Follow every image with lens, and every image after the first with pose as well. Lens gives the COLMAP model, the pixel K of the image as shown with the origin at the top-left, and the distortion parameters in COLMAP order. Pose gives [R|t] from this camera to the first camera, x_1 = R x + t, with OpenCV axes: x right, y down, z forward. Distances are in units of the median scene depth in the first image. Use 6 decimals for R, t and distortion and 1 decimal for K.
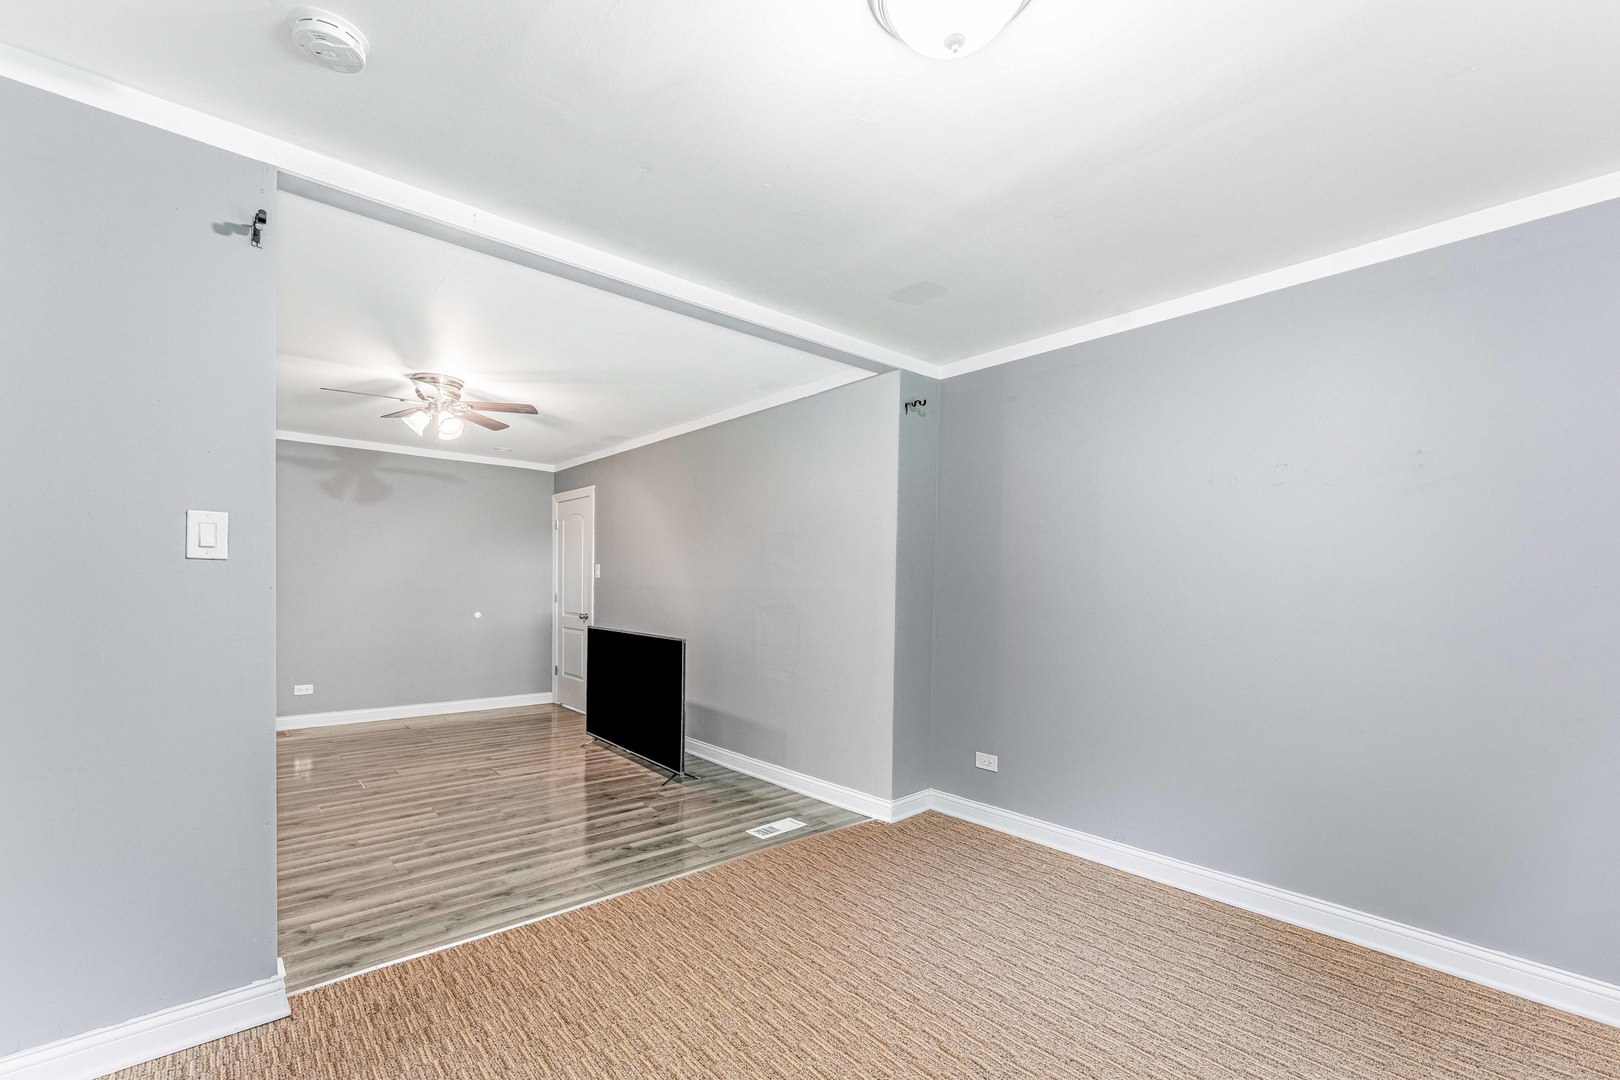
lens RADIAL K [[672.7, 0, 817.6], [0, 672.7, 596.1], [0, 0, 1]] dist [-0.001291, -0.000699]
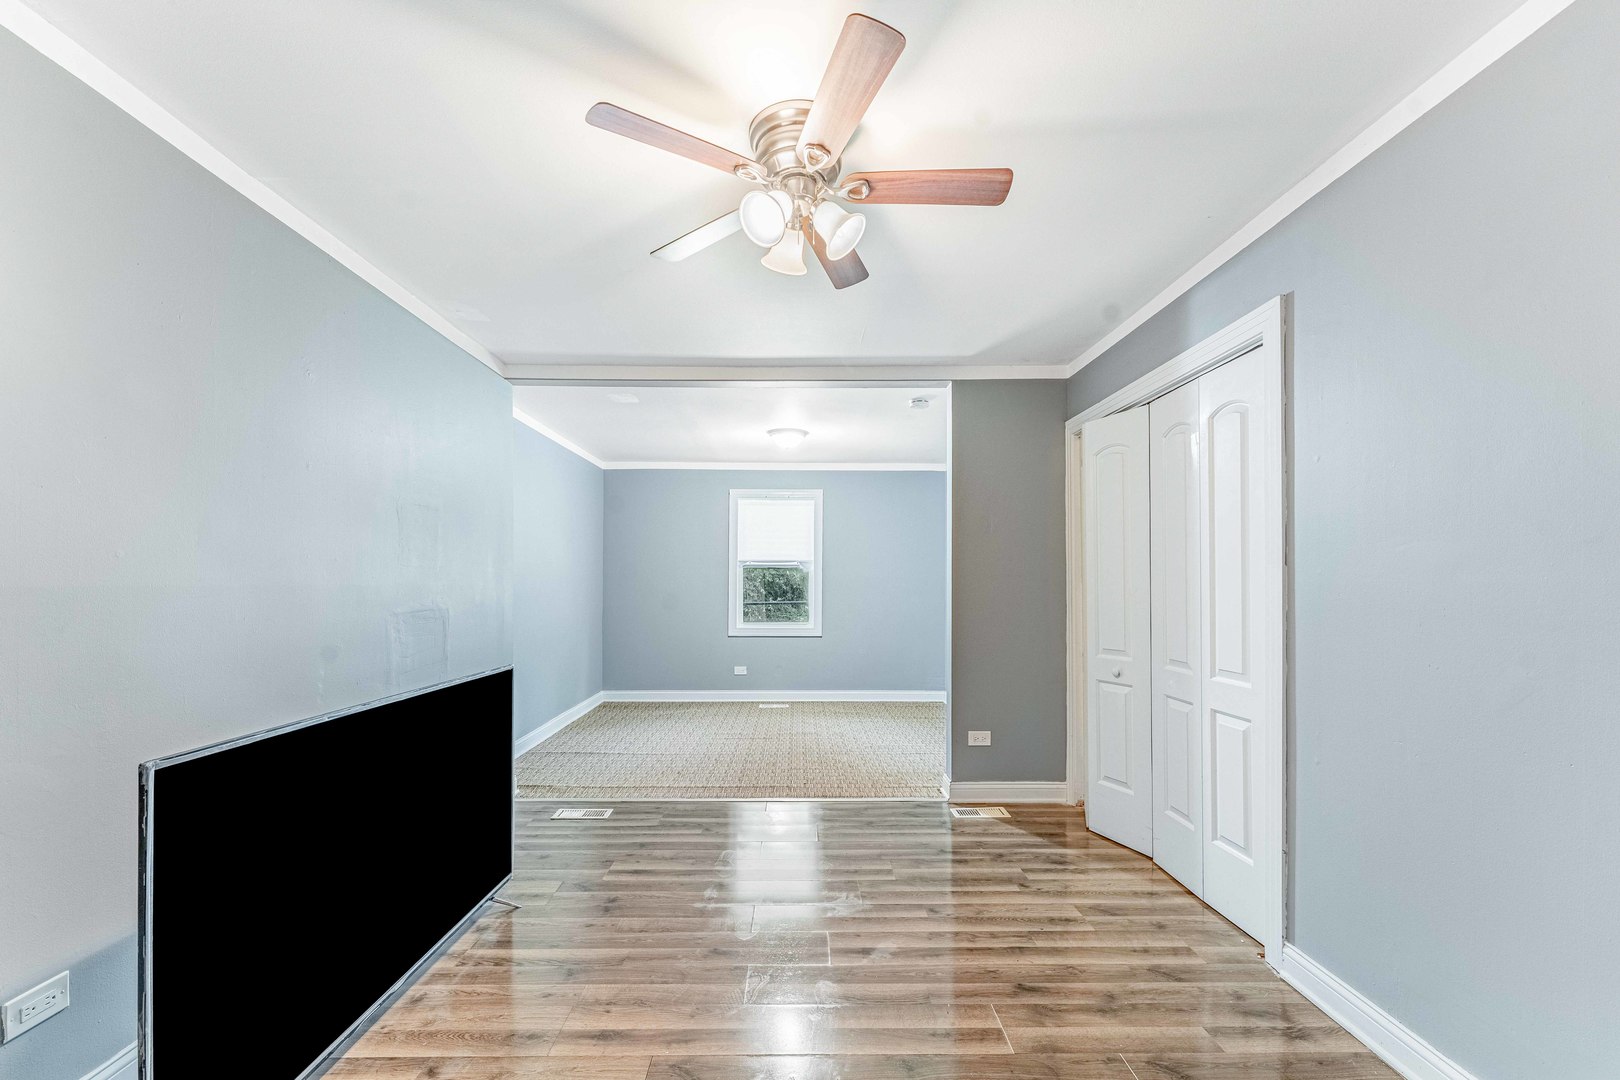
lens RADIAL K [[662.9, 0, 788.9], [0, 662.9, 577.8], [0, 0, 1]] dist [-0.000342, -0.000161]
pose [[-0.732428, -0.007326, 0.680805, -1.031346], [0.001896, 0.999916, 0.012799, -0.038141], [-0.680842, 0.010665, -0.732353, 1.584130]]
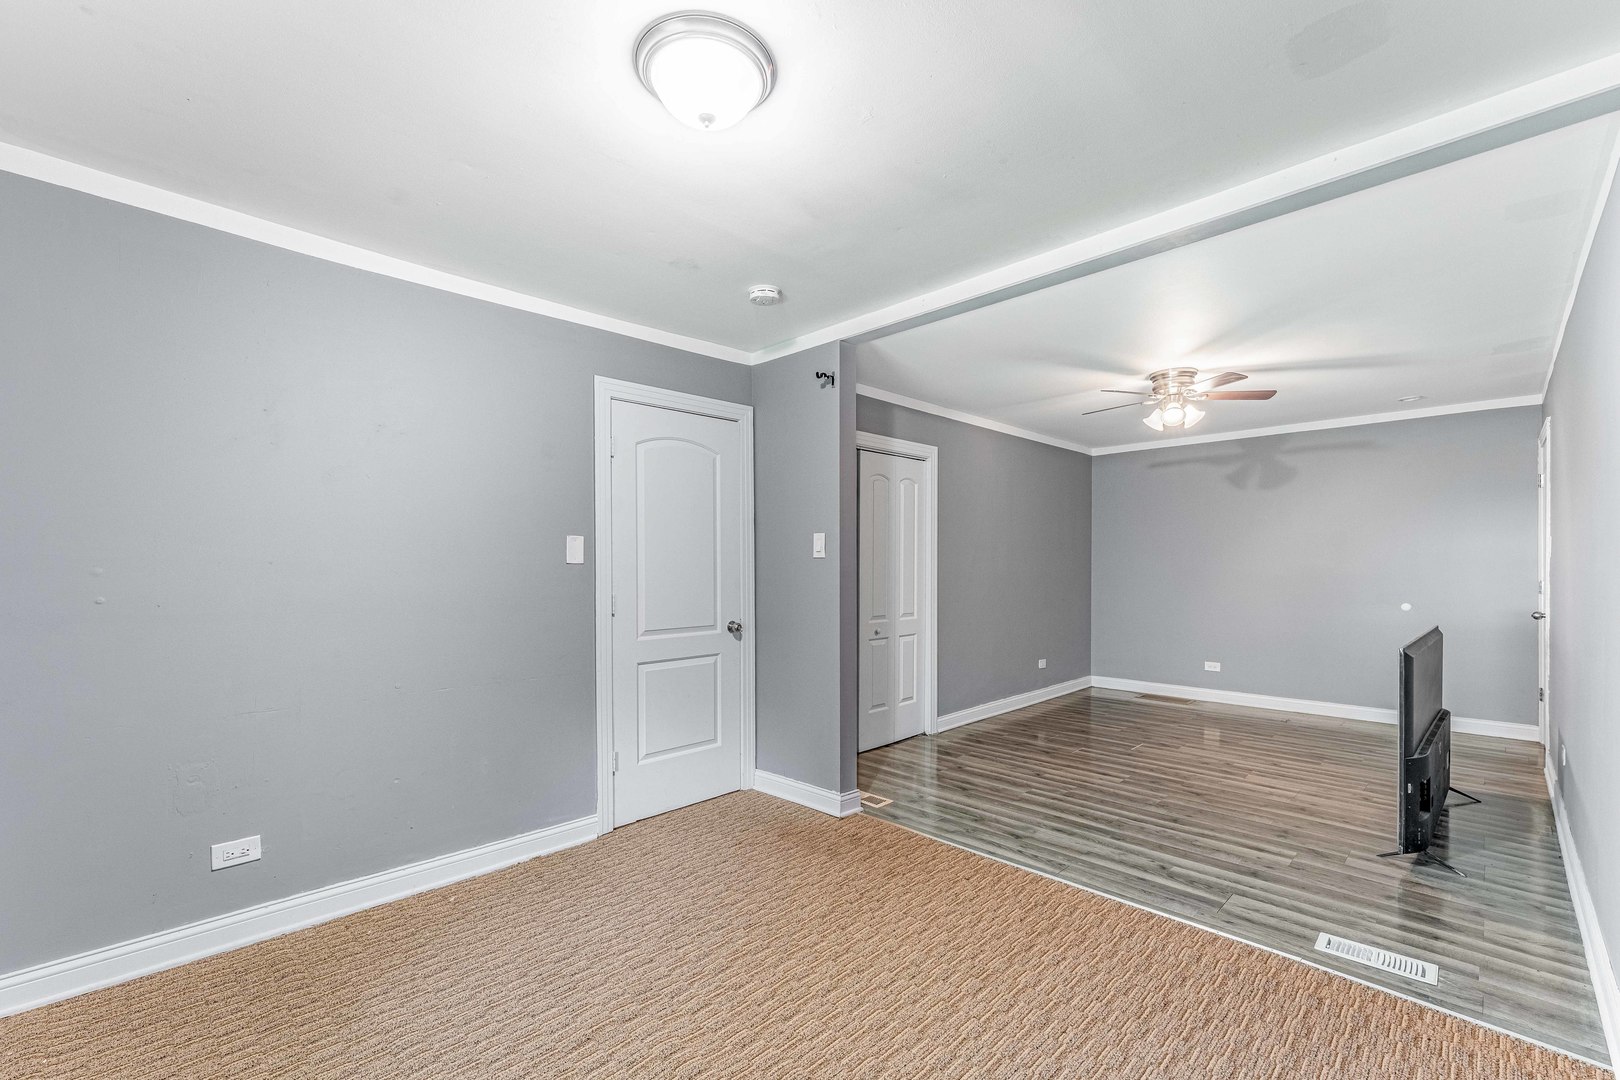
lens RADIAL K [[706.0, 0, 804.8], [0, 706.0, 564.6], [0, 0, 1]] dist [0.000269, -0.000131]
pose [[0.054415, -0.015288, -0.998401, 0.587454], [-0.011535, 0.999806, -0.015938, -0.002317], [0.998452, 0.012384, 0.054228, 0.446909]]
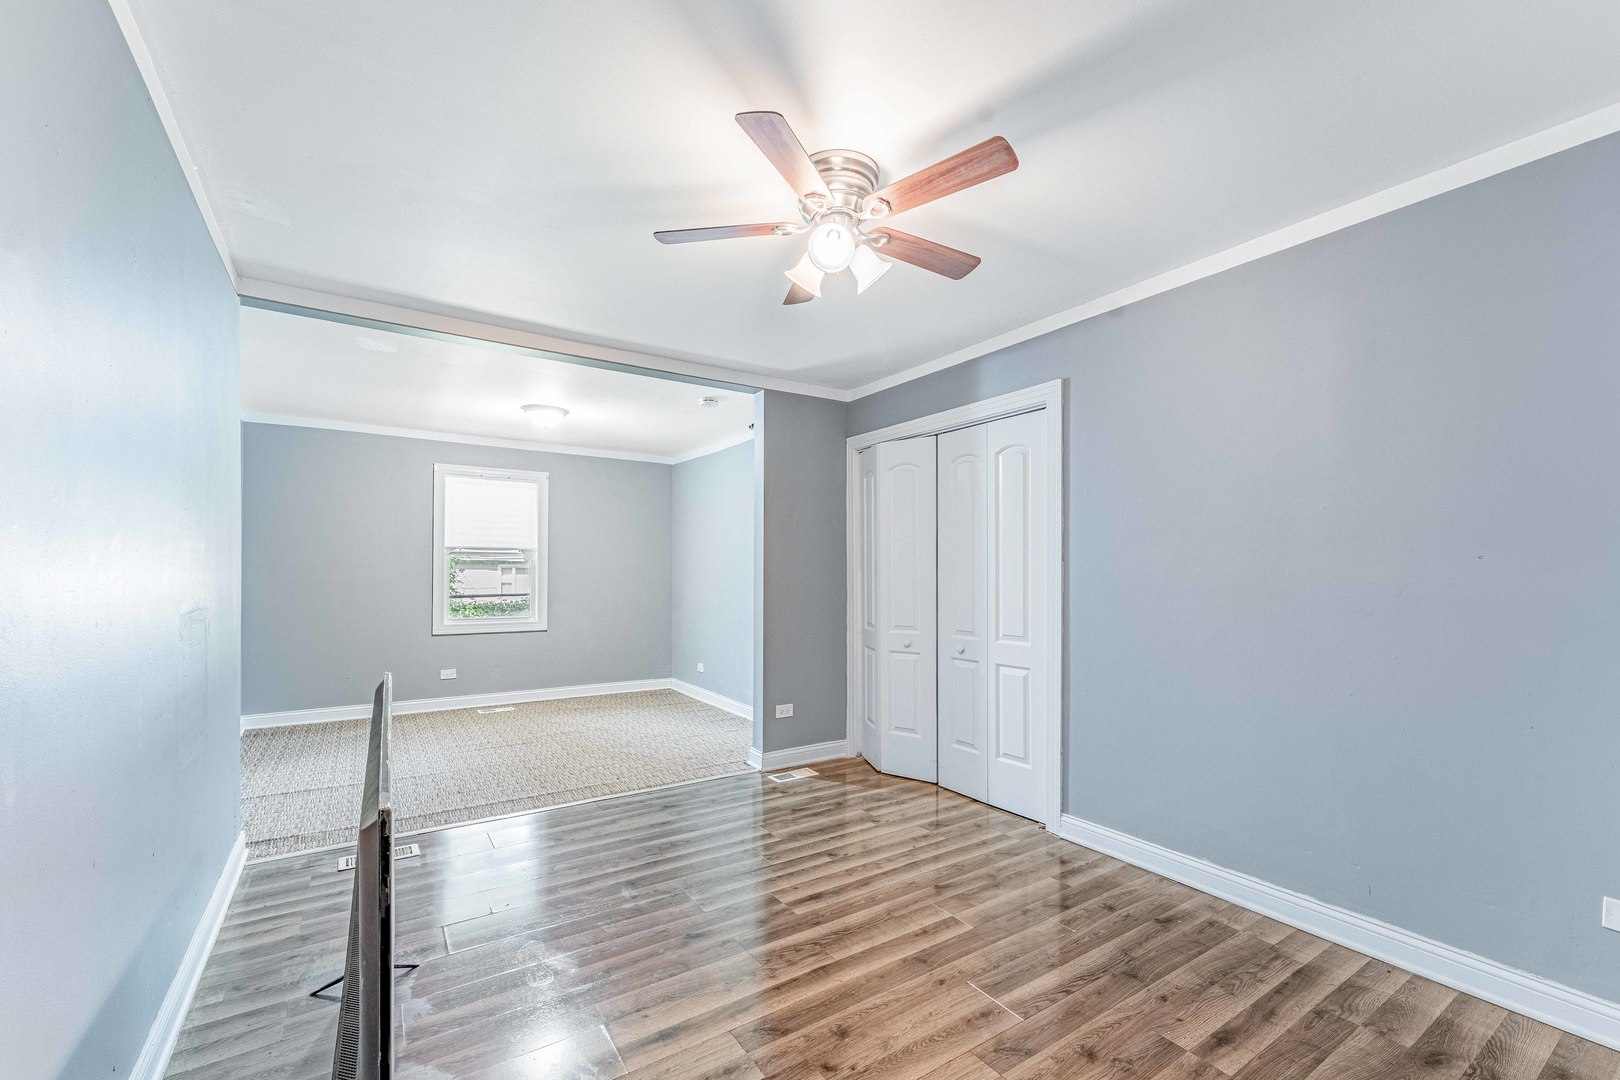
lens RADIAL K [[673.0, 0, 792.8], [0, 673.0, 574.6], [0, 0, 1]] dist [0.002194, 0.000009]
pose [[-0.984696, -0.013160, 0.173782, -0.744045], [-0.009803, 0.999749, 0.020162, -0.037435], [-0.174004, 0.018150, -0.984578, 1.800062]]
